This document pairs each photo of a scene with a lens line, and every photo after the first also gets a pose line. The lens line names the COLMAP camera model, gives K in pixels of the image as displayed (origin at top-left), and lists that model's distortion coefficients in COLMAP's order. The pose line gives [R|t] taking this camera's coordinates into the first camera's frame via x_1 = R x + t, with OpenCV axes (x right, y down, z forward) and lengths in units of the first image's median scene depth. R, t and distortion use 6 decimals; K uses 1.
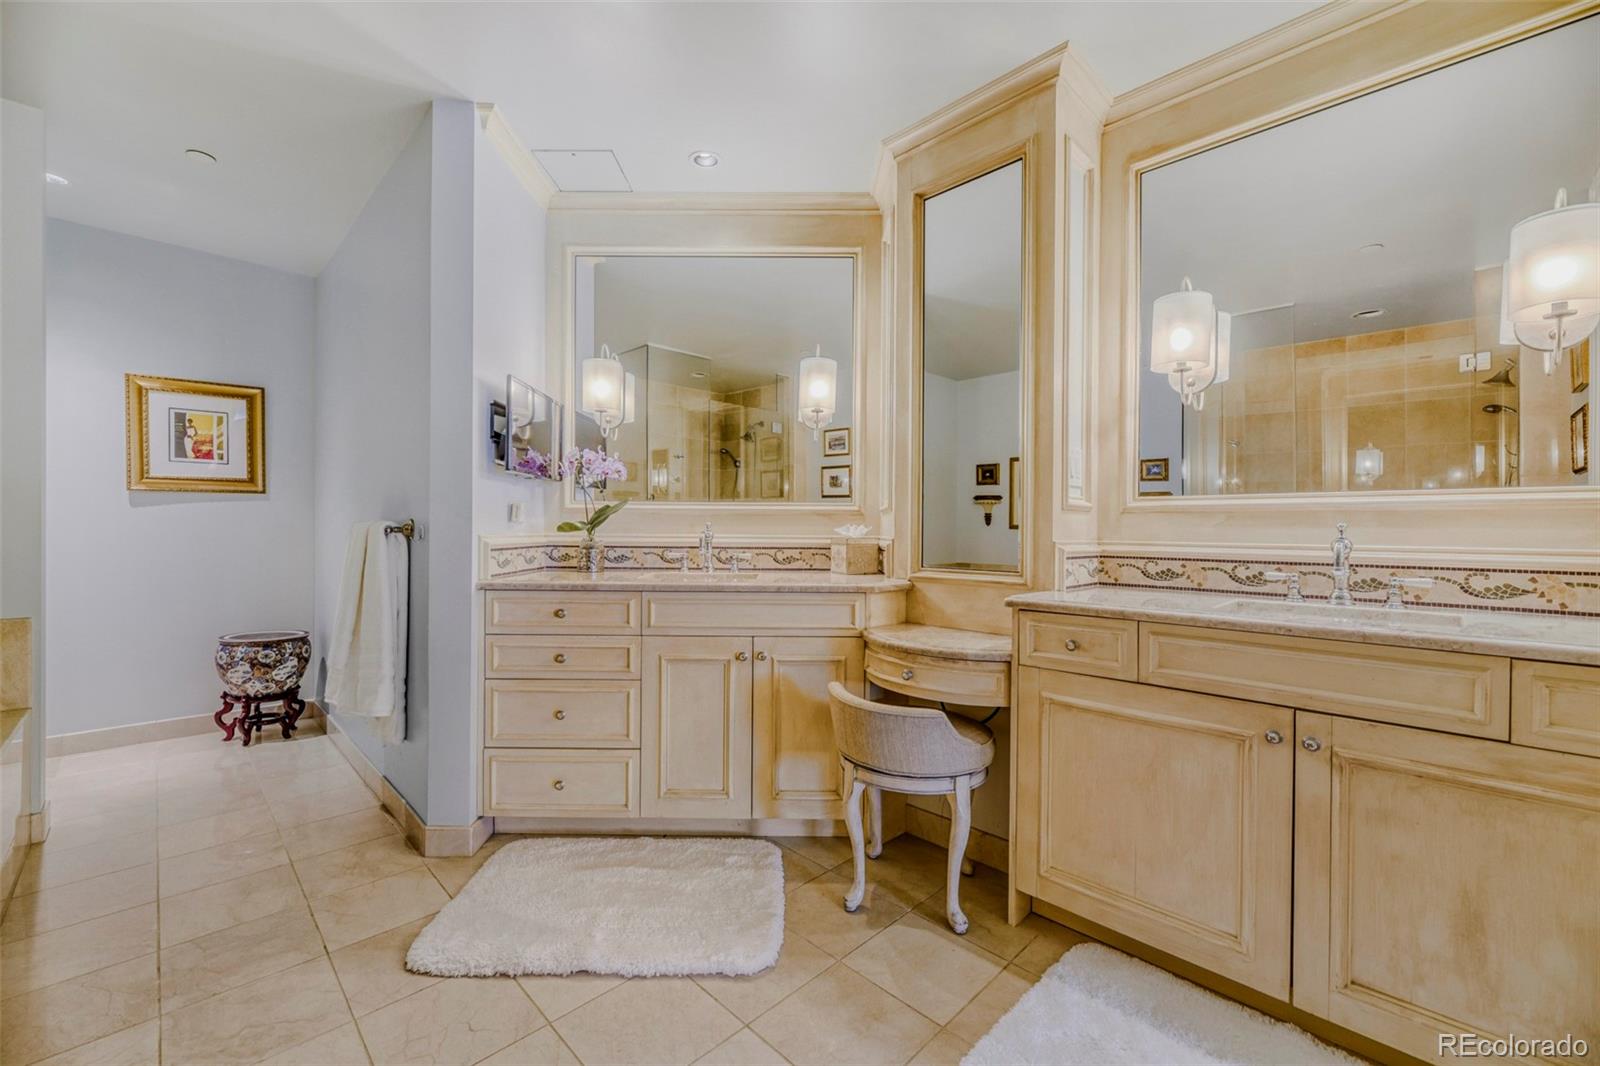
lens RADIAL K [[647.2, 0, 799.7], [0, 647.2, 528.6], [0, 0, 1]] dist [0.002201, -0.001551]
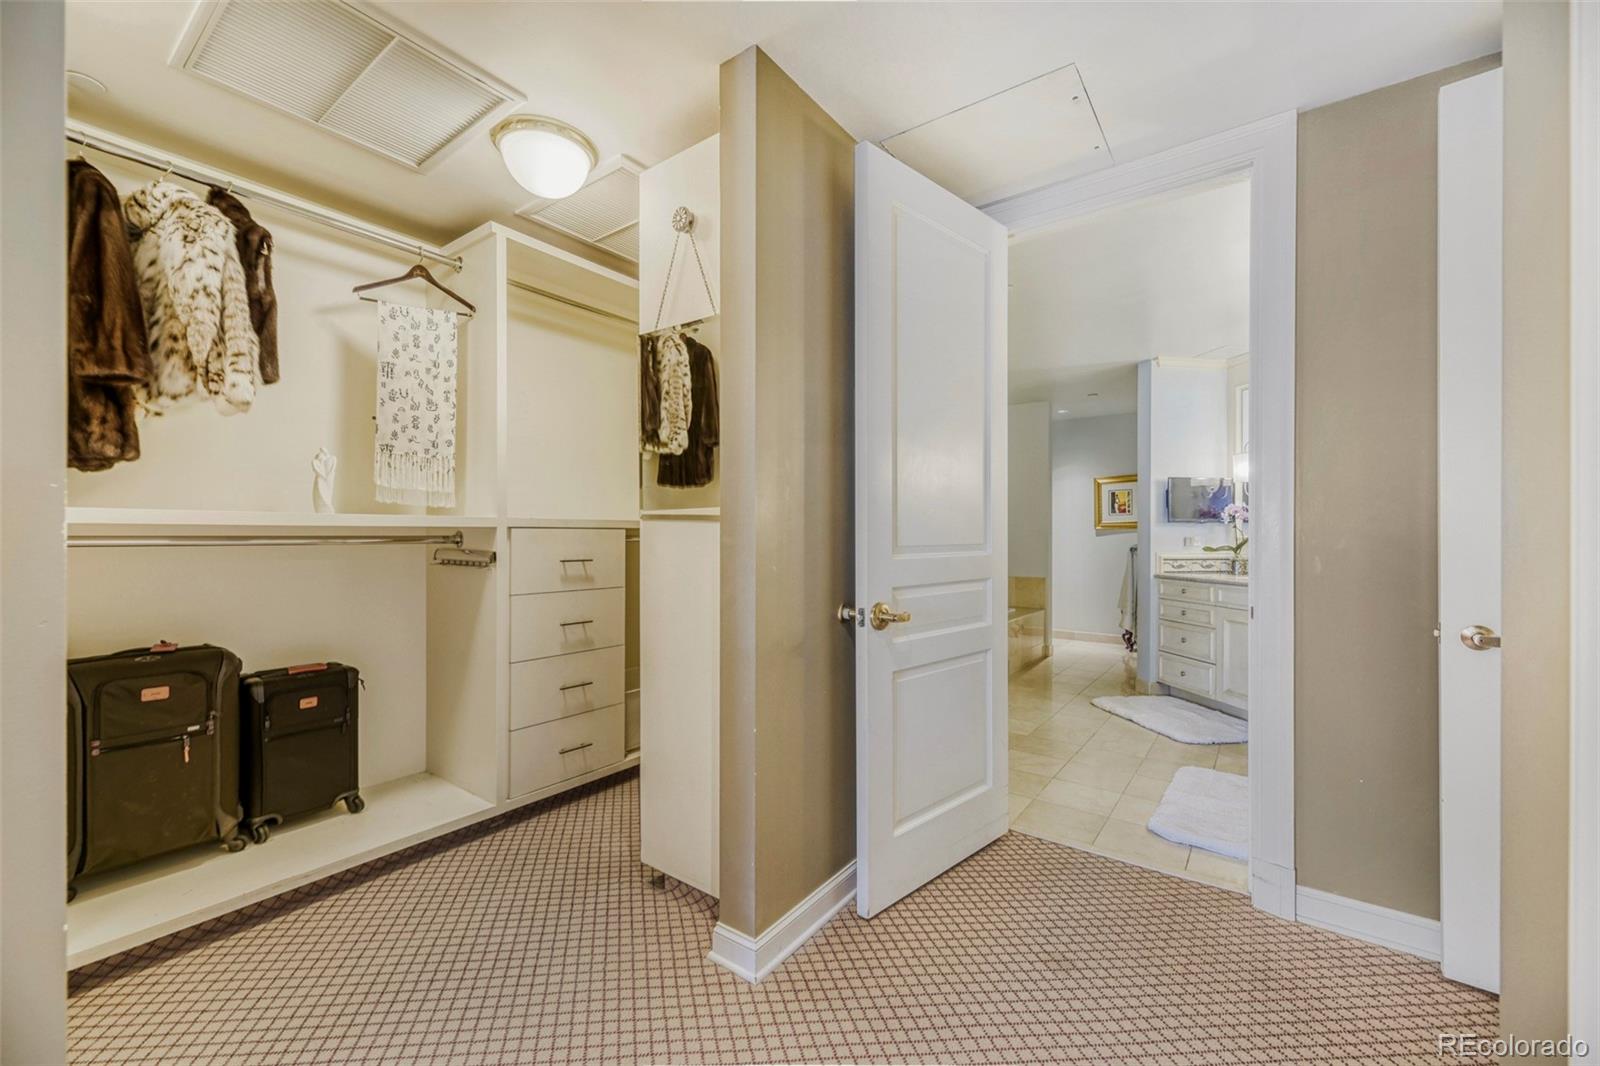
lens RADIAL K [[647.2, 0, 798.1], [0, 647.2, 536.0], [0, 0, 1]] dist [0.002201, -0.001551]
pose [[0.158784, -0.004598, -0.987303, 1.223416], [-0.004422, 0.999976, -0.005368, -0.023530], [0.987303, 0.005218, 0.158760, -0.449975]]
